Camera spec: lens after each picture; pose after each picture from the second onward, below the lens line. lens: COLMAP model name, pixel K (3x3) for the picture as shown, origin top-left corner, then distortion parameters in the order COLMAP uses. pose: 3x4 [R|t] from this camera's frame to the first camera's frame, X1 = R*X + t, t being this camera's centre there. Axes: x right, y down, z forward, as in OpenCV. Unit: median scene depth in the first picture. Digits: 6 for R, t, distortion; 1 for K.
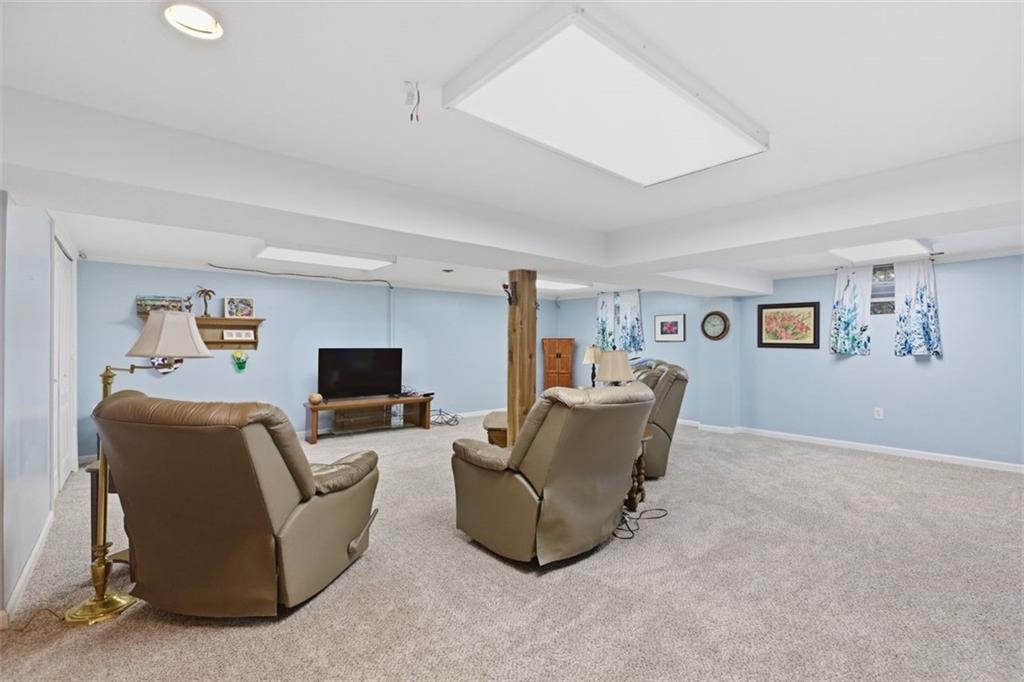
lens RADIAL K [[466.1, 0, 520.0], [0, 466.1, 343.4], [0, 0, 1]] dist [-0.000342, -0.000026]
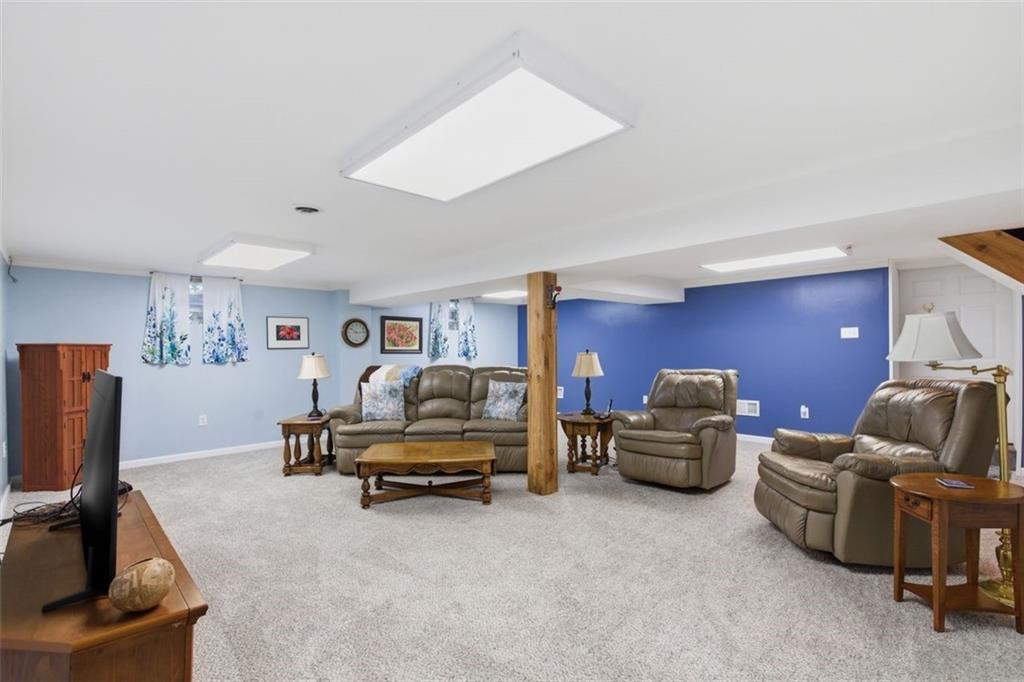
lens RADIAL K [[466.1, 0, 519.0], [0, 466.1, 340.6], [0, 0, 1]] dist [-0.000342, -0.000026]
pose [[-0.070697, 0.017827, 0.997338, -0.542882], [0.011552, 0.999788, -0.017052, 0.000146], [-0.997431, 0.010316, -0.070888, 0.642130]]
